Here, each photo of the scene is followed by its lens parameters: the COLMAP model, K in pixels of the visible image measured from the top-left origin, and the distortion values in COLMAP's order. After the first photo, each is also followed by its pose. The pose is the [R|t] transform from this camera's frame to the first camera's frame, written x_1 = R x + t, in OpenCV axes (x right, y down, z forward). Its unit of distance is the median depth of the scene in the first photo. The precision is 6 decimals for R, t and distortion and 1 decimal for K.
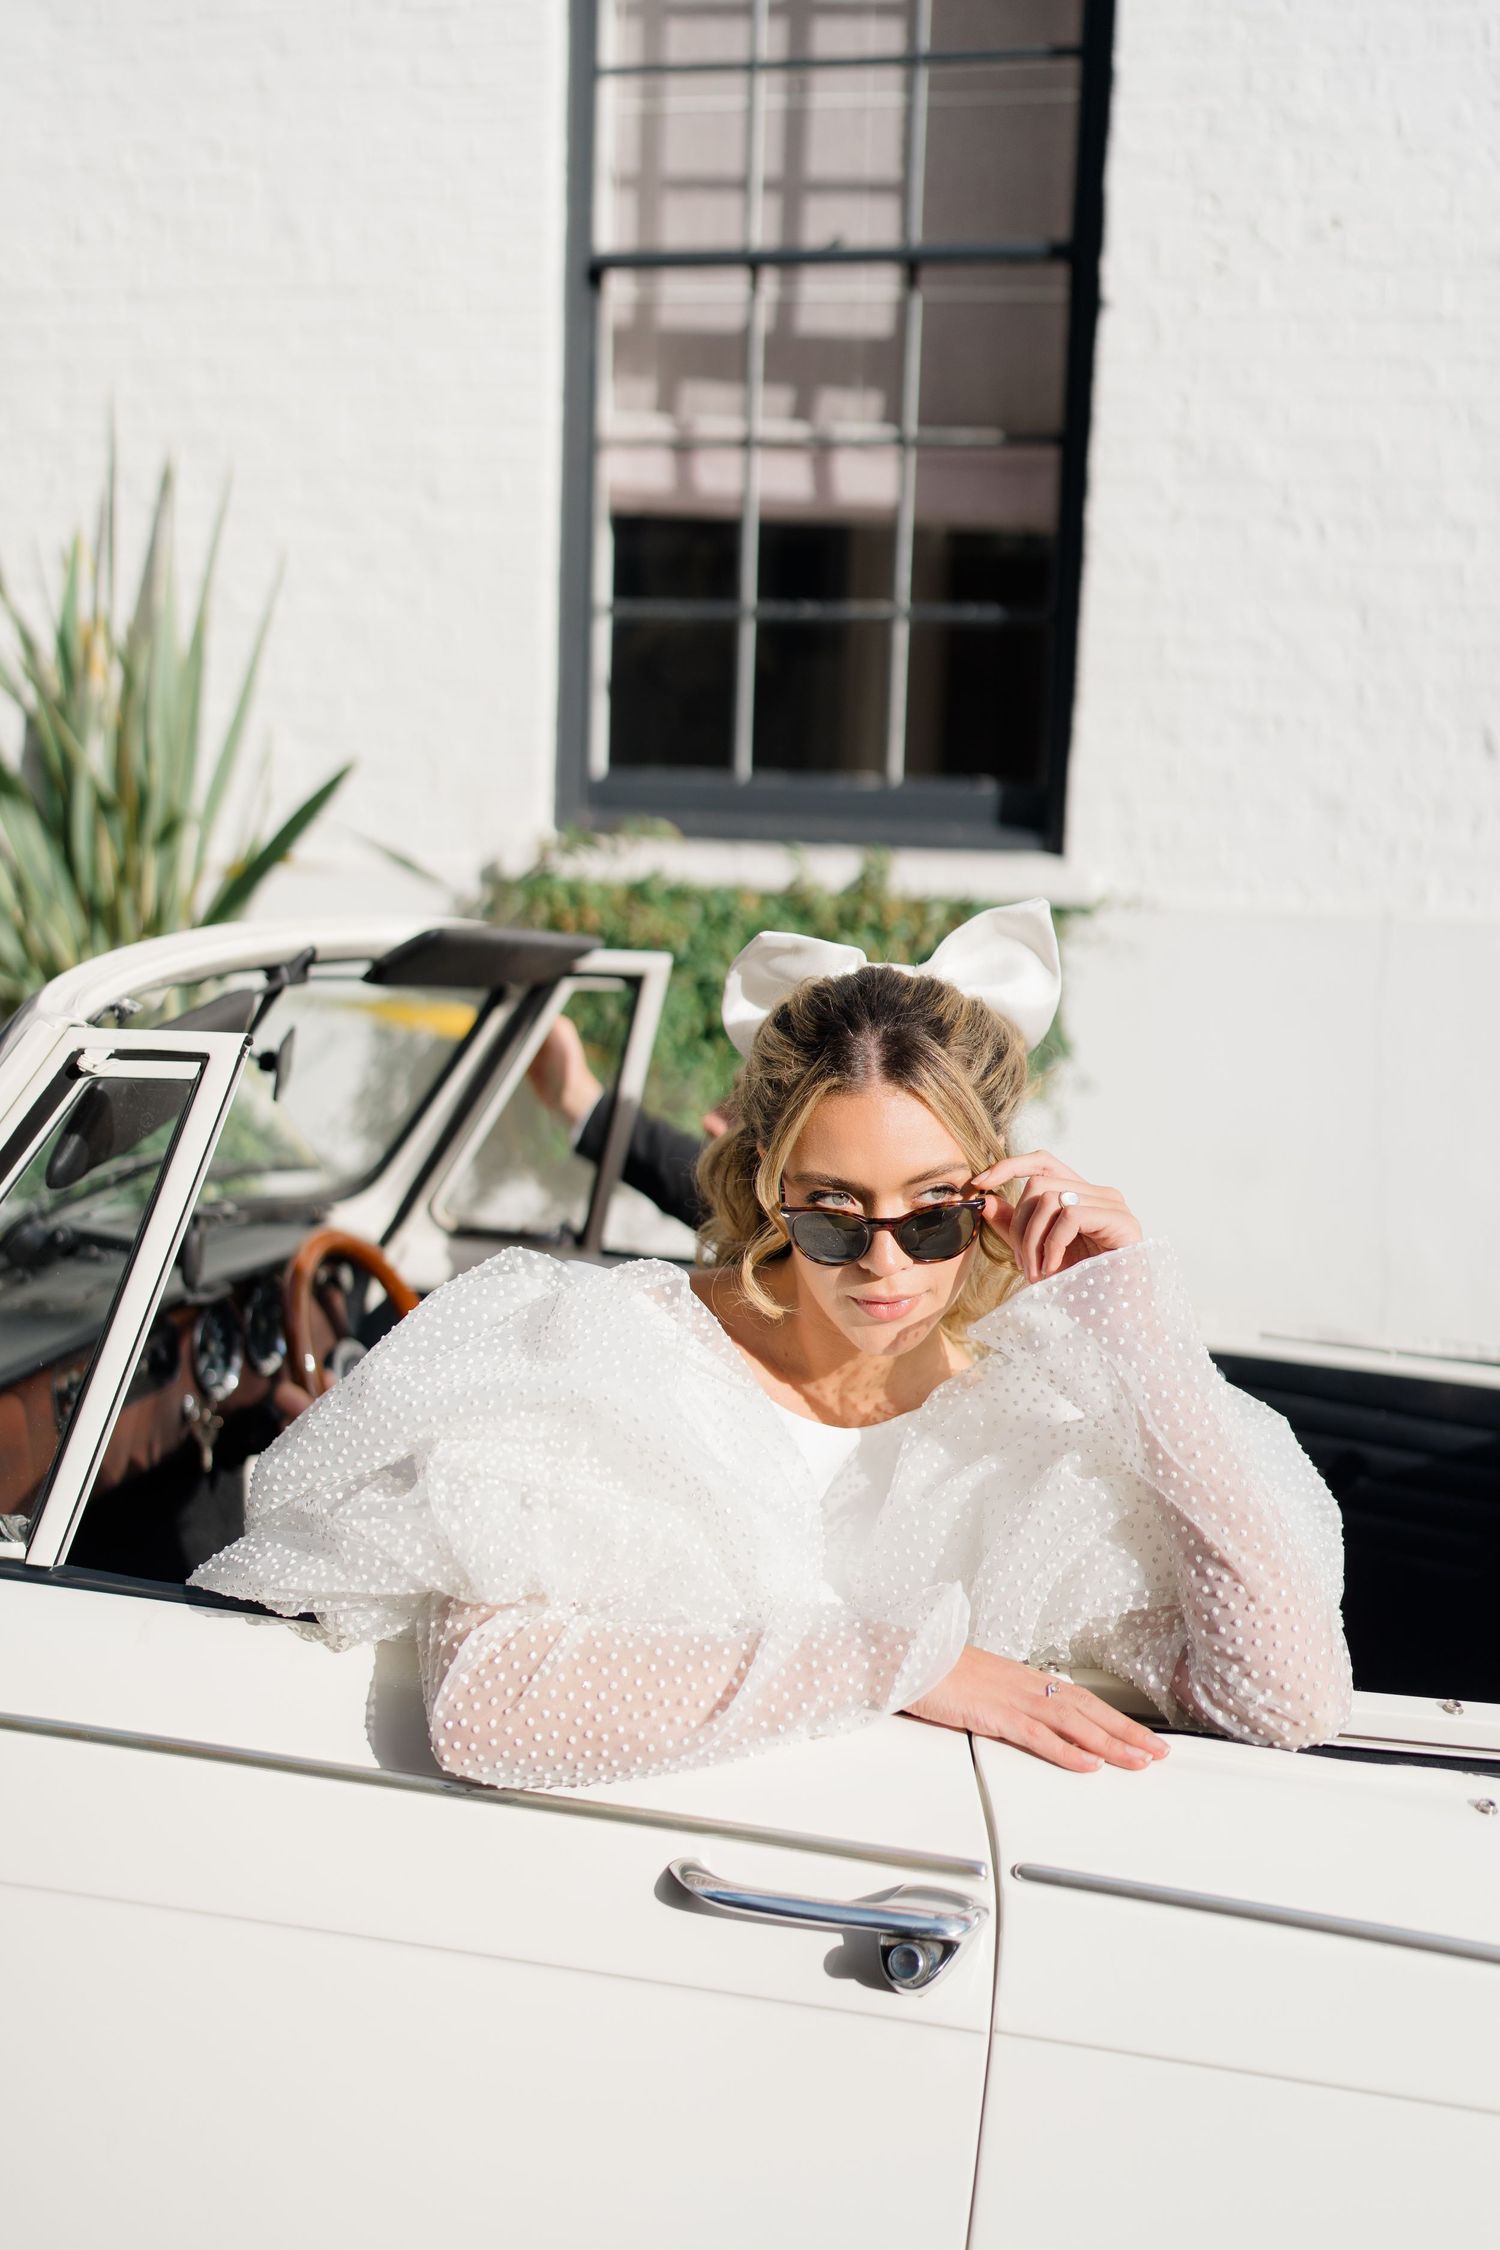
lens RADIAL K [[2203.5, 0, 763.2], [0, 2203.5, 1131.2], [0, 0, 1]] dist [-0.010317, 0.008483]
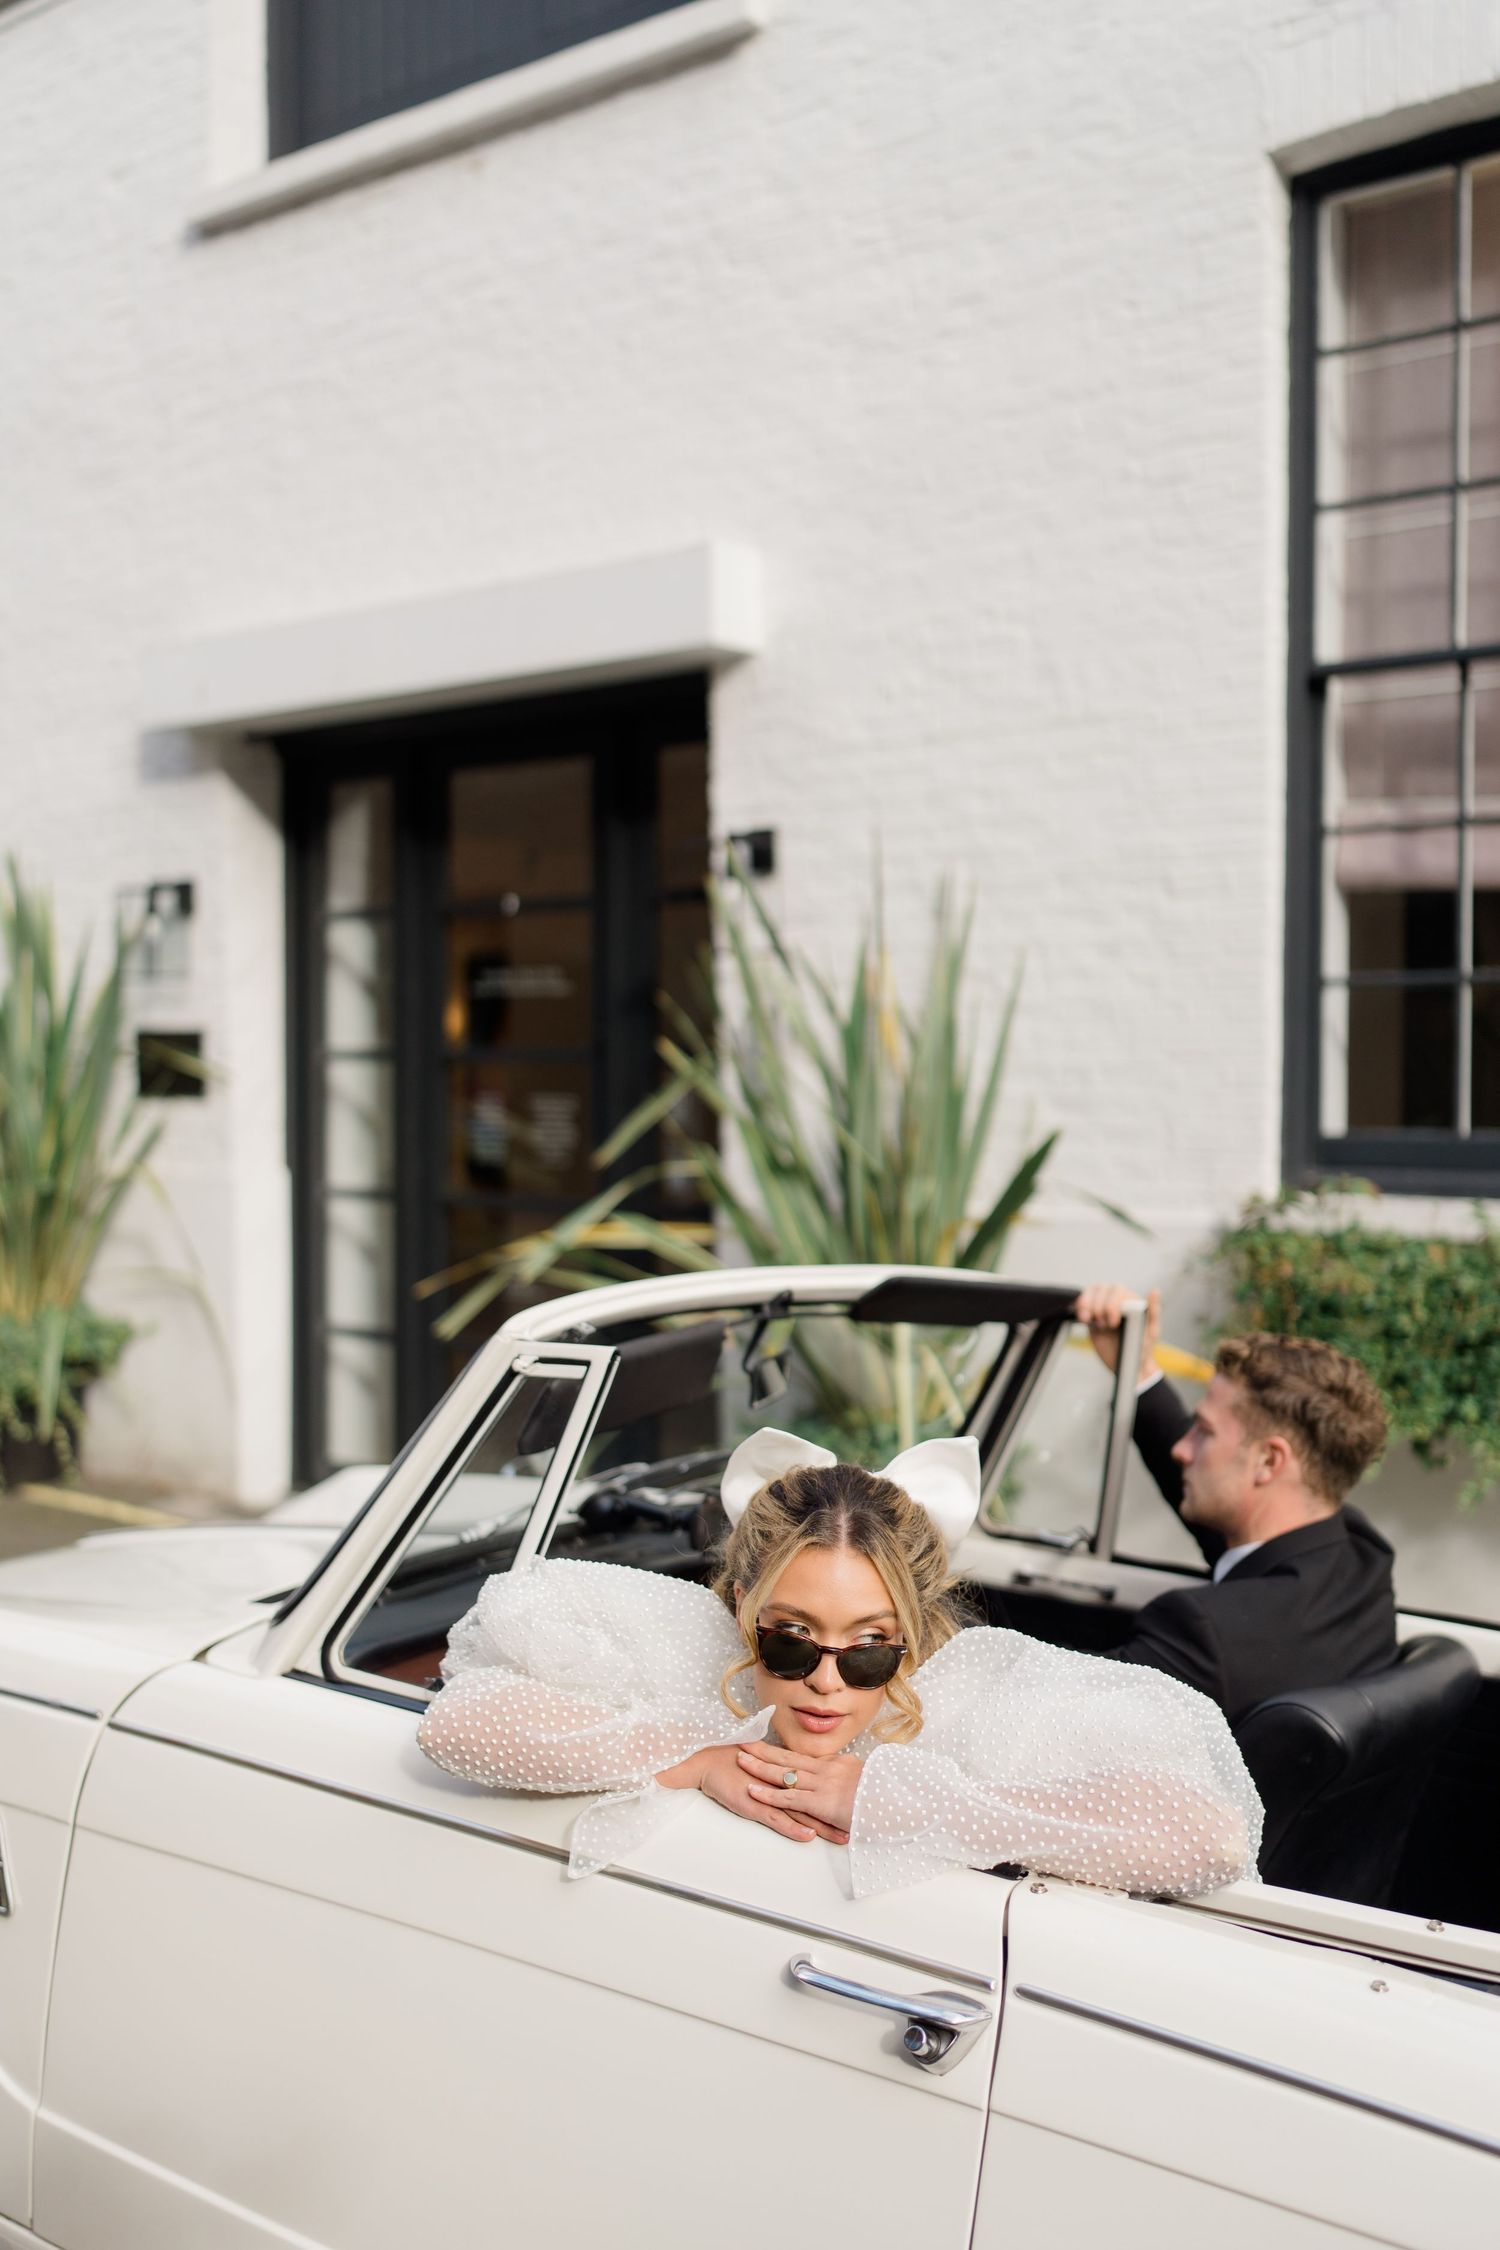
lens RADIAL K [[2221.0, 0, 750.0], [0, 2221.0, 1125.0], [0, 0, 1]] dist [0.000599, -0.001332]
pose [[0.910096, -0.022422, -0.413790, 0.122821], [-0.044001, 0.987661, -0.150296, 0.007195], [0.412055, 0.154991, 0.897880, -0.078947]]
